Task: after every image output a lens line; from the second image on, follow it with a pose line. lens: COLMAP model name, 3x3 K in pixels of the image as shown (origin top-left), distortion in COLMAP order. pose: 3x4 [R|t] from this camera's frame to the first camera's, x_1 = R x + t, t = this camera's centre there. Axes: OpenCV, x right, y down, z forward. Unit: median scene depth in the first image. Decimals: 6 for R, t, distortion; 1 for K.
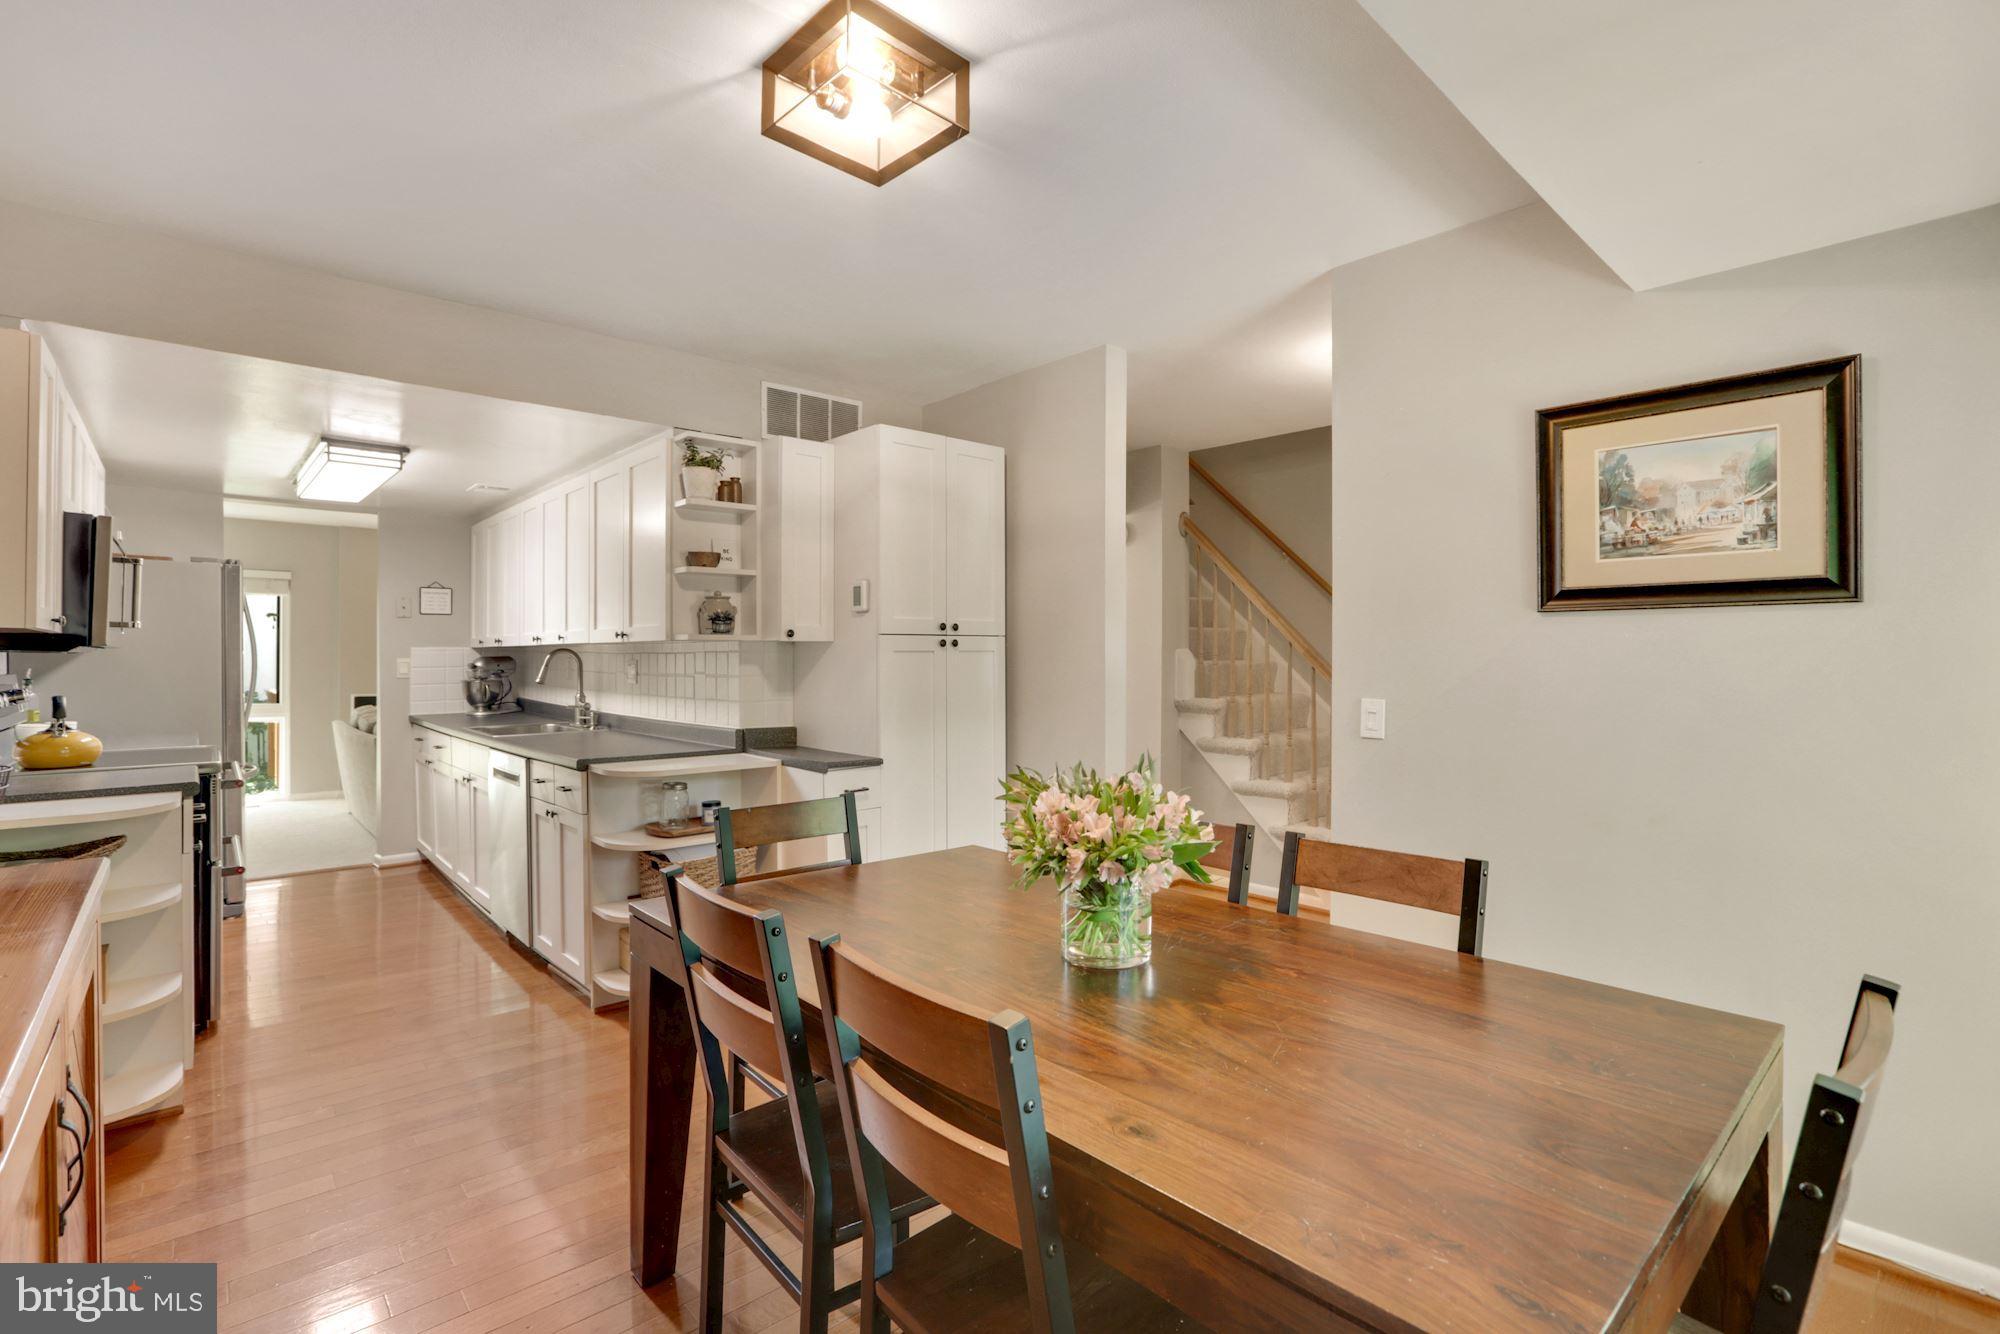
lens RADIAL K [[915.7, 0, 975.7], [0, 915.7, 650.3], [0, 0, 1]] dist [-0.024954, 0.006537]
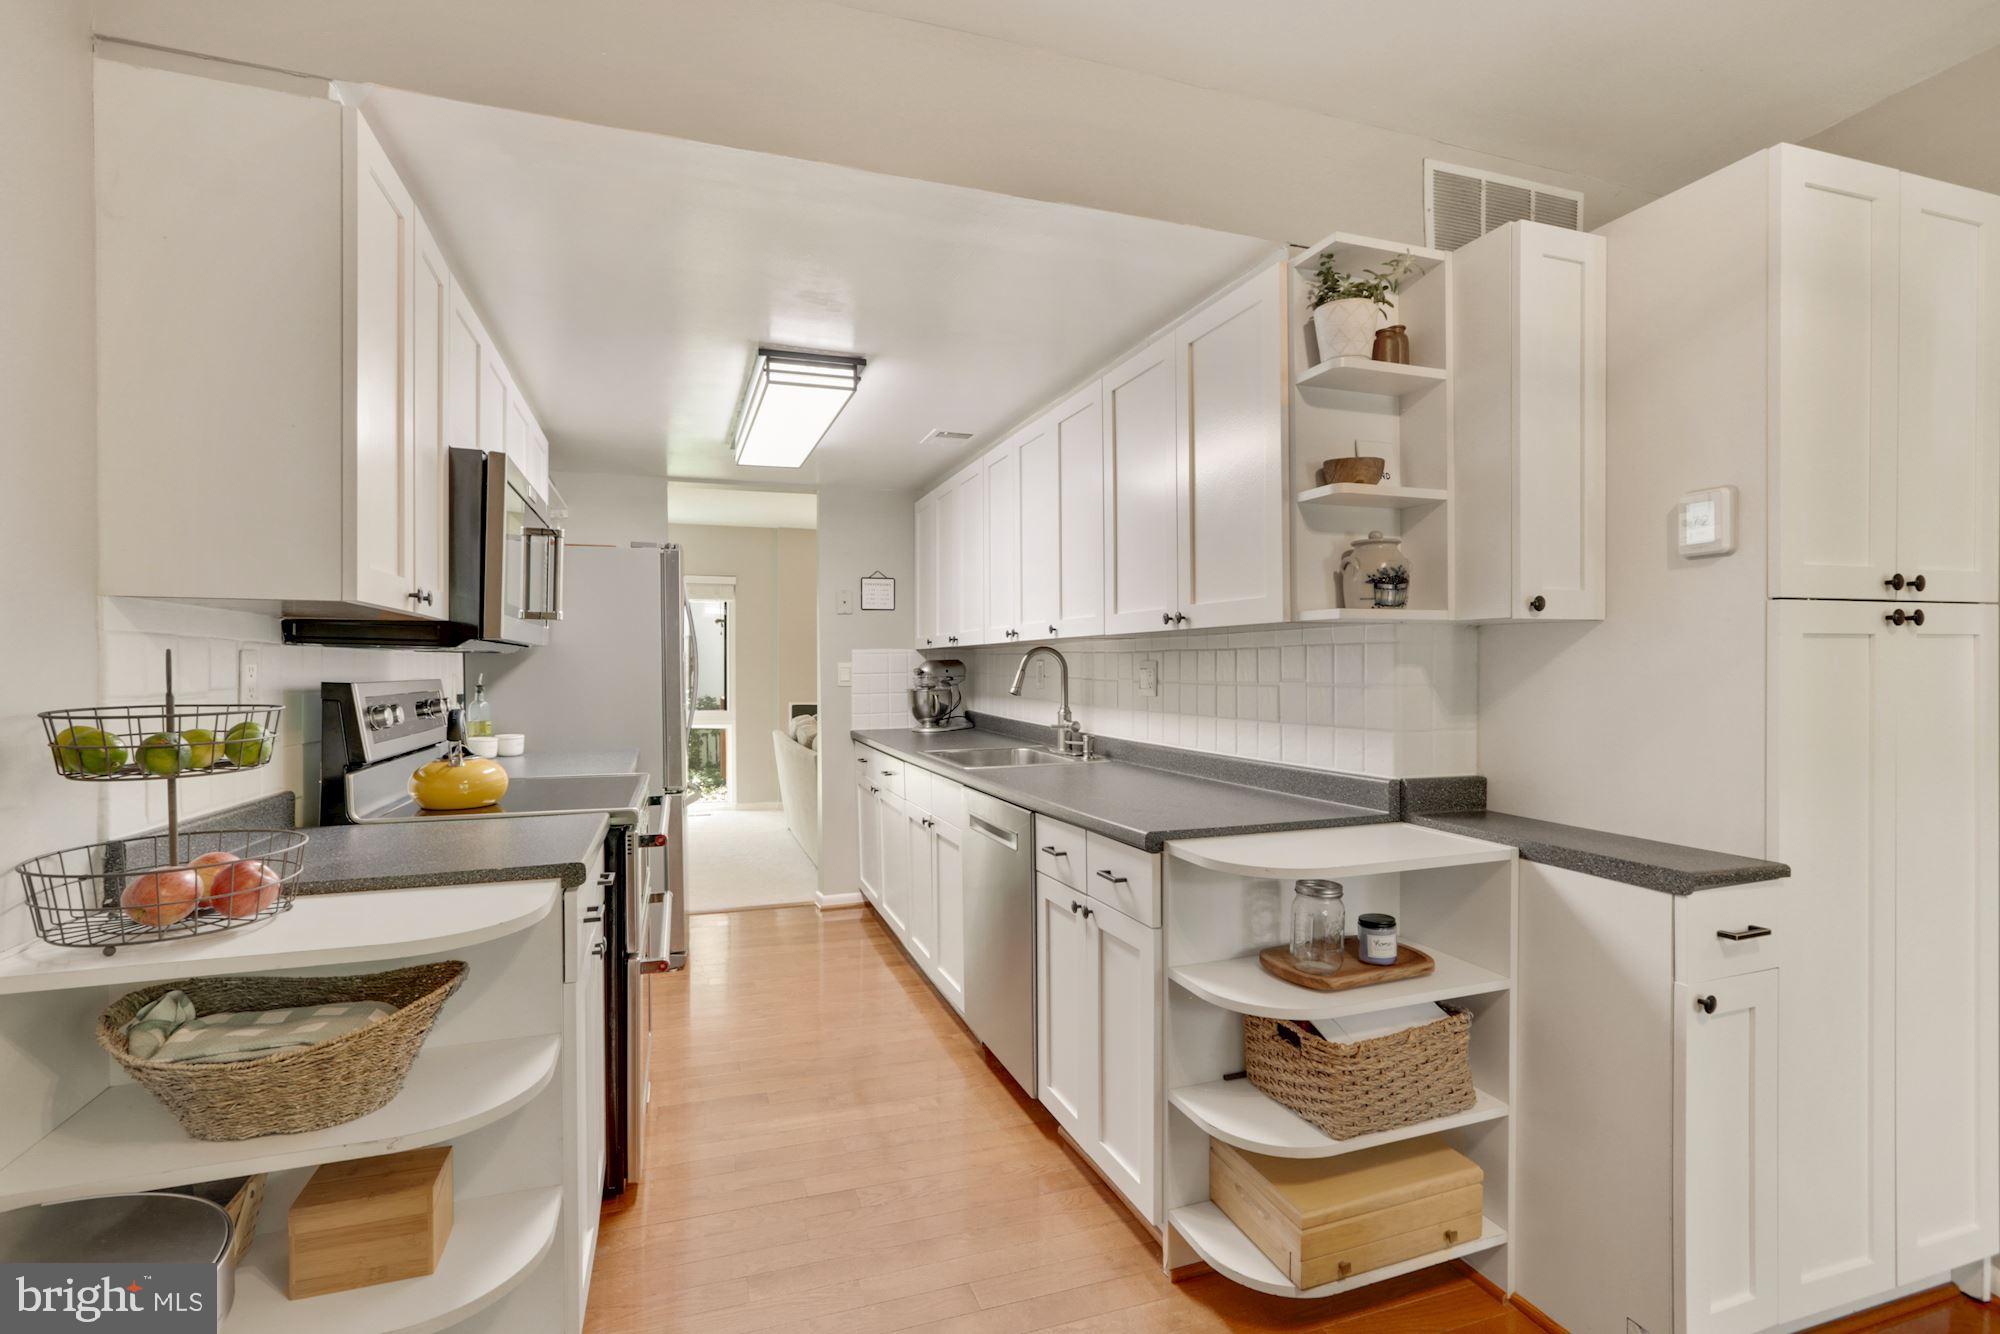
lens RADIAL K [[915.7, 0, 986.1], [0, 915.7, 660.5], [0, 0, 1]] dist [-0.024954, 0.006537]
pose [[0.926449, -0.005701, -0.376376, -0.276782], [0.006408, 0.999979, 0.000627, 0.010625], [0.376365, -0.002992, 0.926467, 0.383824]]
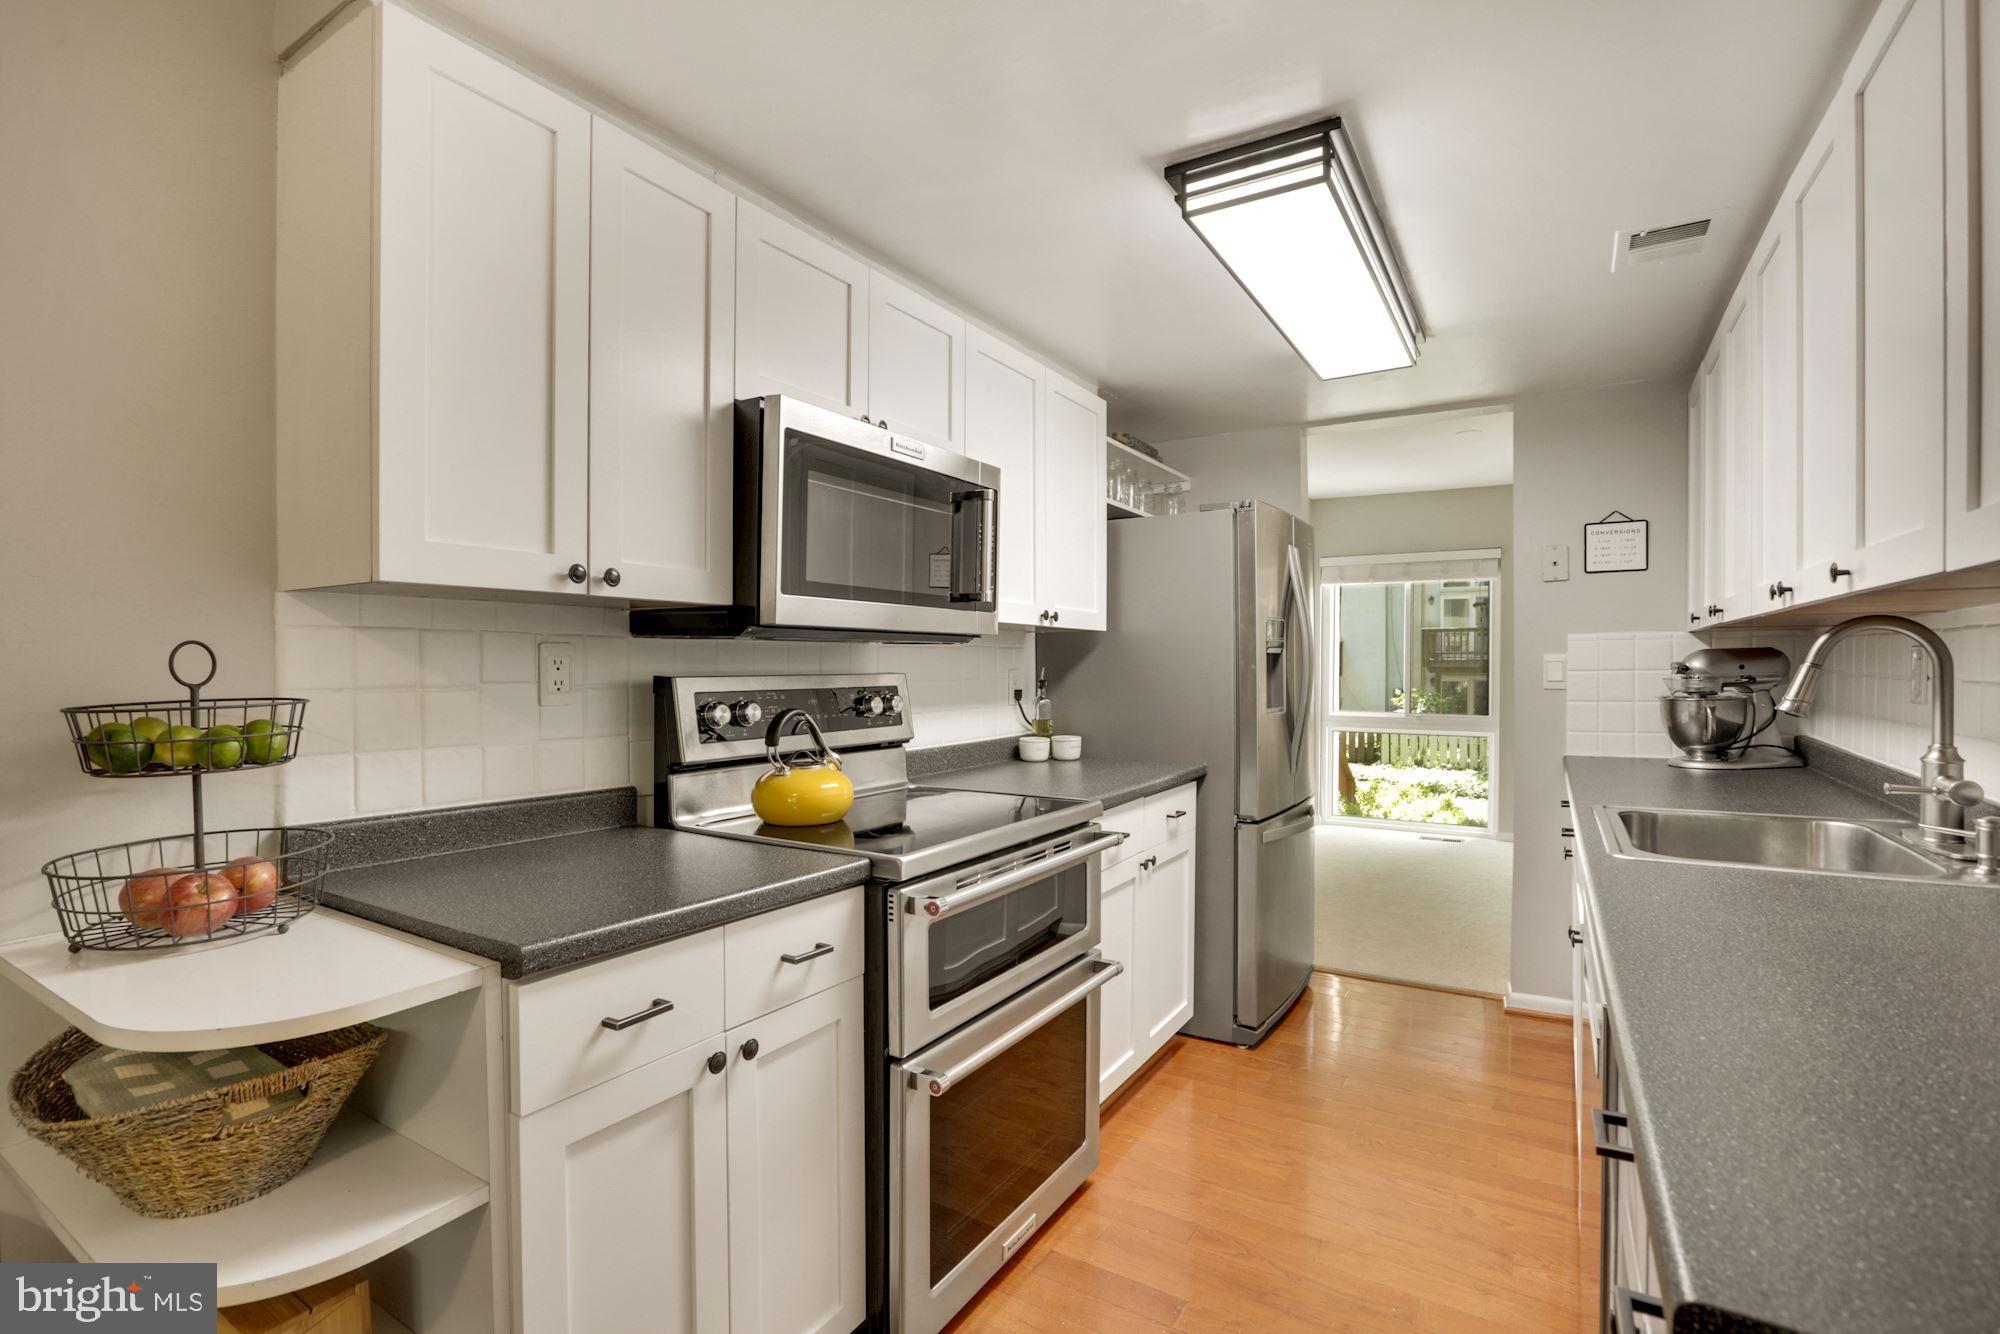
lens RADIAL K [[915.7, 0, 1005.3], [0, 915.7, 671.0], [0, 0, 1]] dist [-0.024954, 0.006537]
pose [[0.302240, 0.004511, -0.953221, -0.291621], [0.011582, 0.999898, 0.008404, 0.015998], [0.953162, -0.013581, 0.302157, 0.744585]]
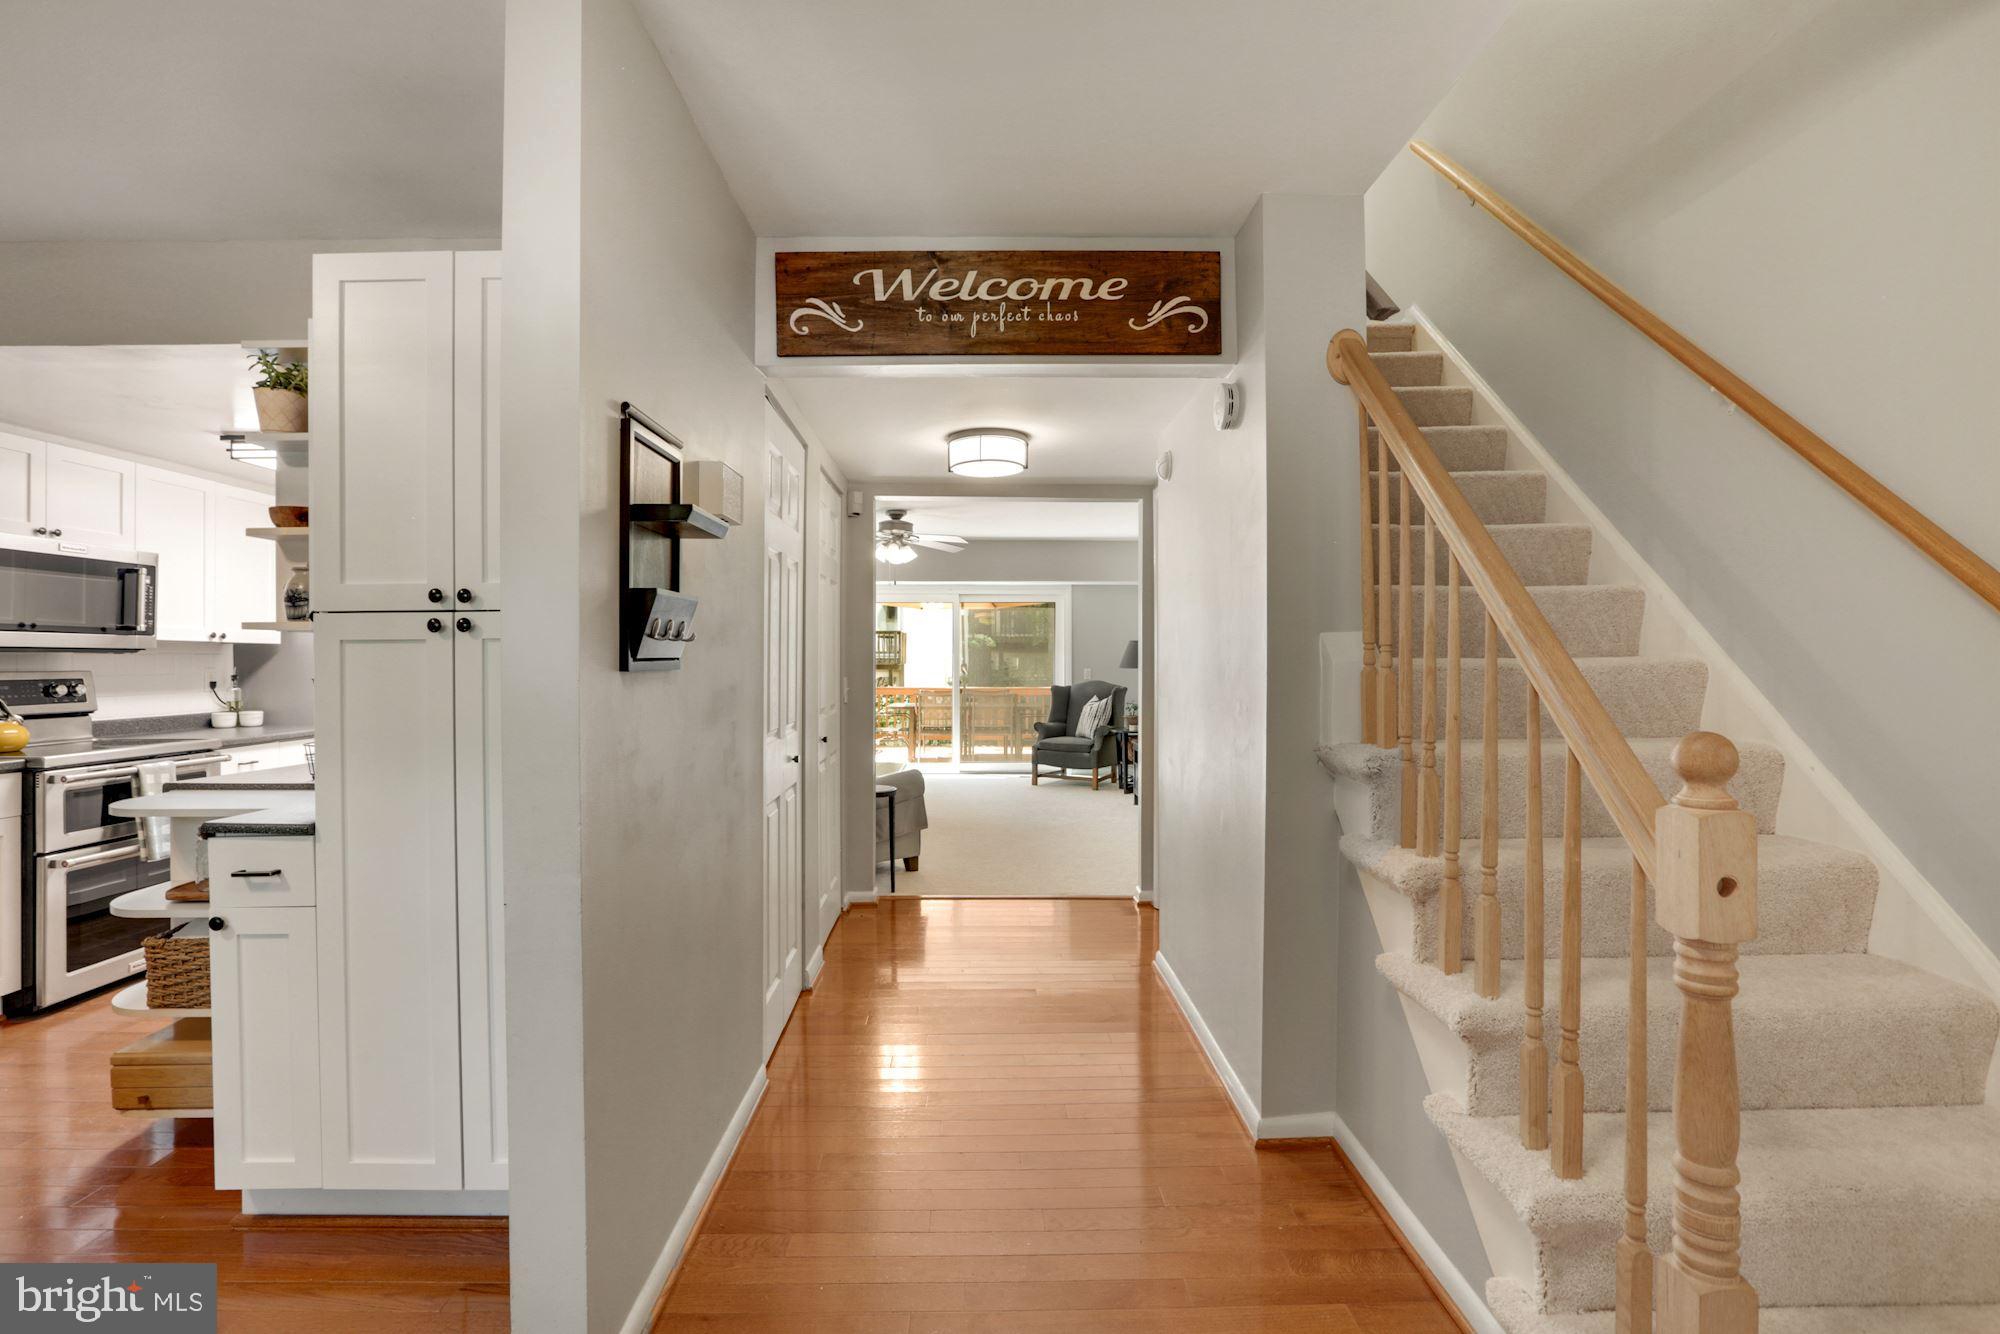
lens RADIAL K [[915.7, 0, 987.8], [0, 915.7, 662.1], [0, 0, 1]] dist [-0.024954, 0.006537]
pose [[0.757074, -0.000646, -0.653329, 0.536802], [0.007903, 0.999935, 0.008169, 0.011710], [0.653281, -0.011348, 0.757030, 0.763074]]
